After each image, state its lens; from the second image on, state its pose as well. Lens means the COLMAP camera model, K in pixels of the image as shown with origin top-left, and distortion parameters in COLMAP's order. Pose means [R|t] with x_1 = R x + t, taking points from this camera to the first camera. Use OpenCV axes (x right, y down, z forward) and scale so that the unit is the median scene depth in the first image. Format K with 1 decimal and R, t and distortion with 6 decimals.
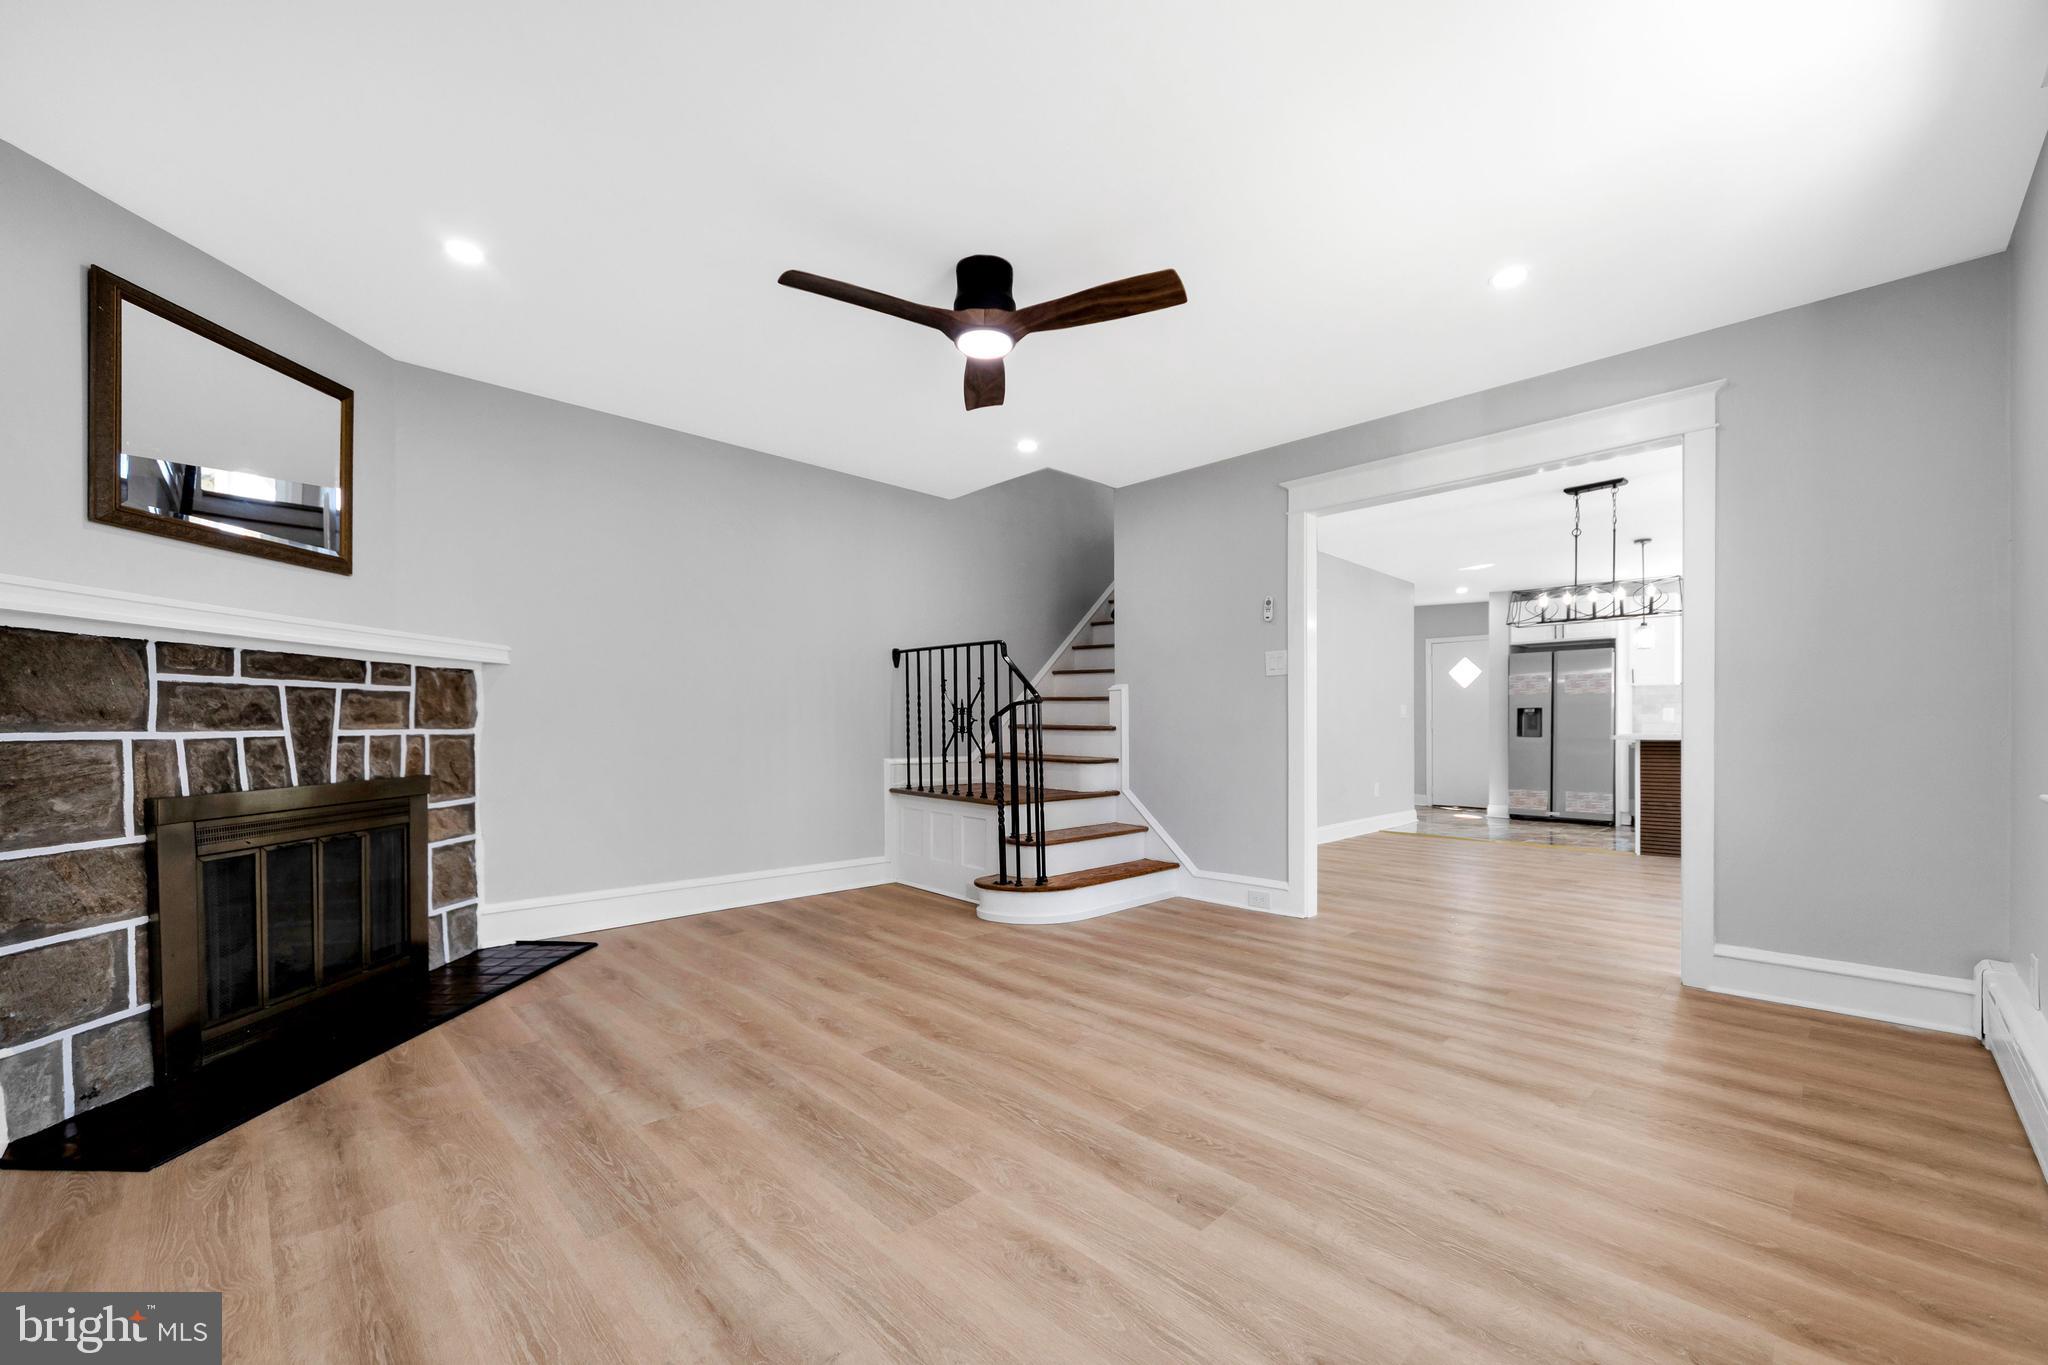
lens RADIAL K [[793.2, 0, 1033.1], [0, 793.2, 702.3], [0, 0, 1]] dist [0.003580, 0.000017]
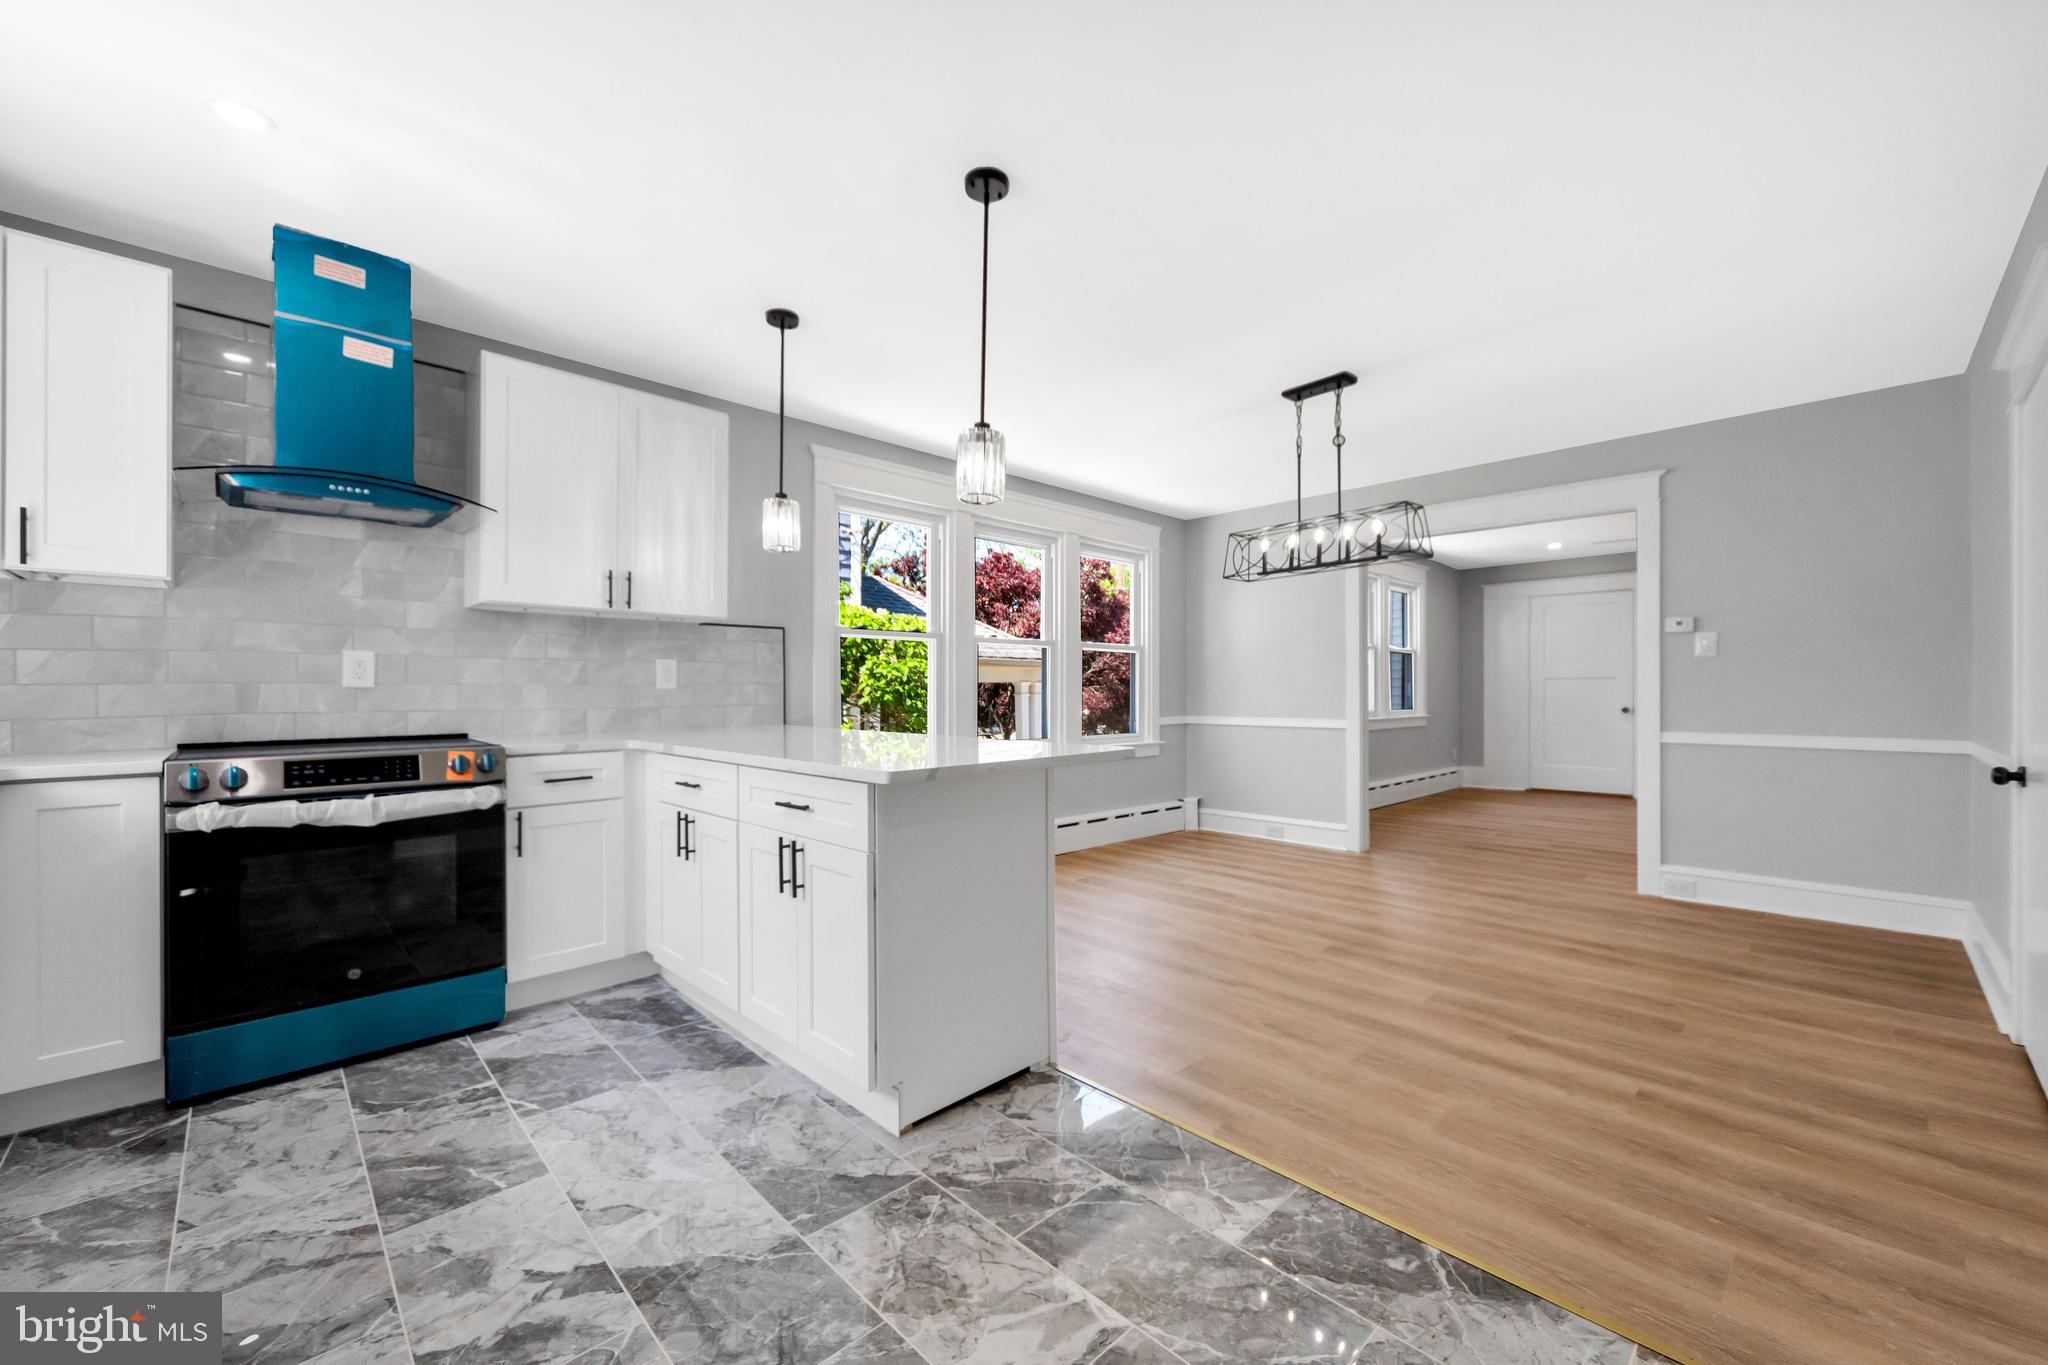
lens RADIAL K [[804.6, 0, 1027.8], [0, 804.6, 690.4], [0, 0, 1]] dist [0.003642, -0.000077]
pose [[-0.999935, -0.003590, 0.010778, 1.638628], [-0.003869, 0.999655, -0.025969, 0.052221], [-0.010681, -0.026009, -0.999605, 2.957557]]
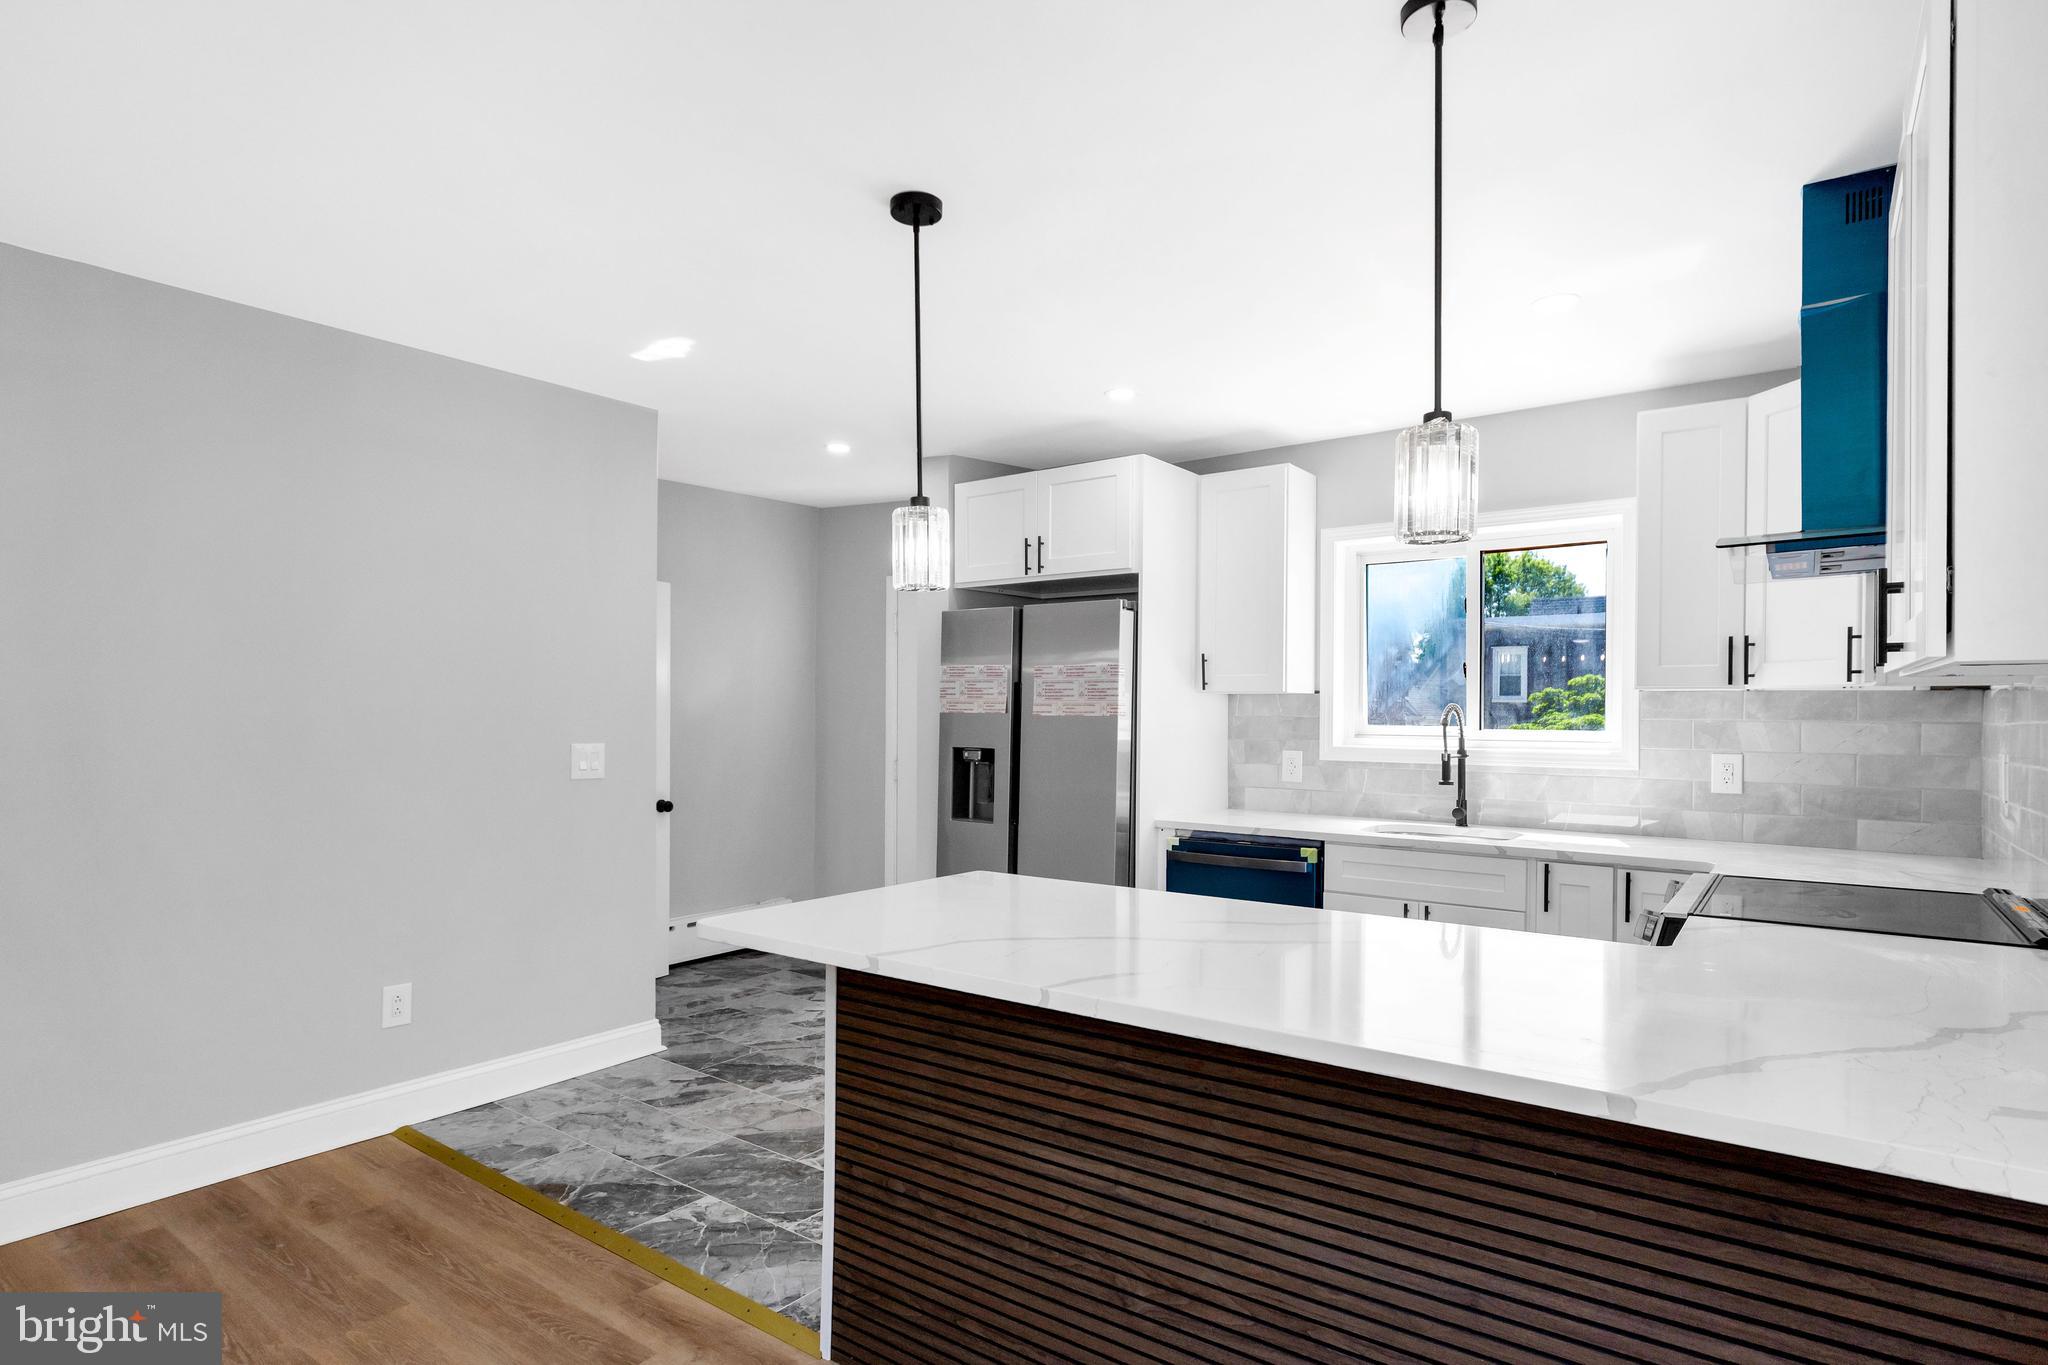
lens RADIAL K [[1079.4, 0, 1029.5], [0, 1079.4, 718.6], [0, 0, 1]] dist [-0.000342, 0.000401]
pose [[0.988096, 0.000689, 0.153838, 1.645242], [-0.005748, 0.999457, 0.032444, -0.072864], [-0.153733, -0.032942, 0.987563, 1.347606]]
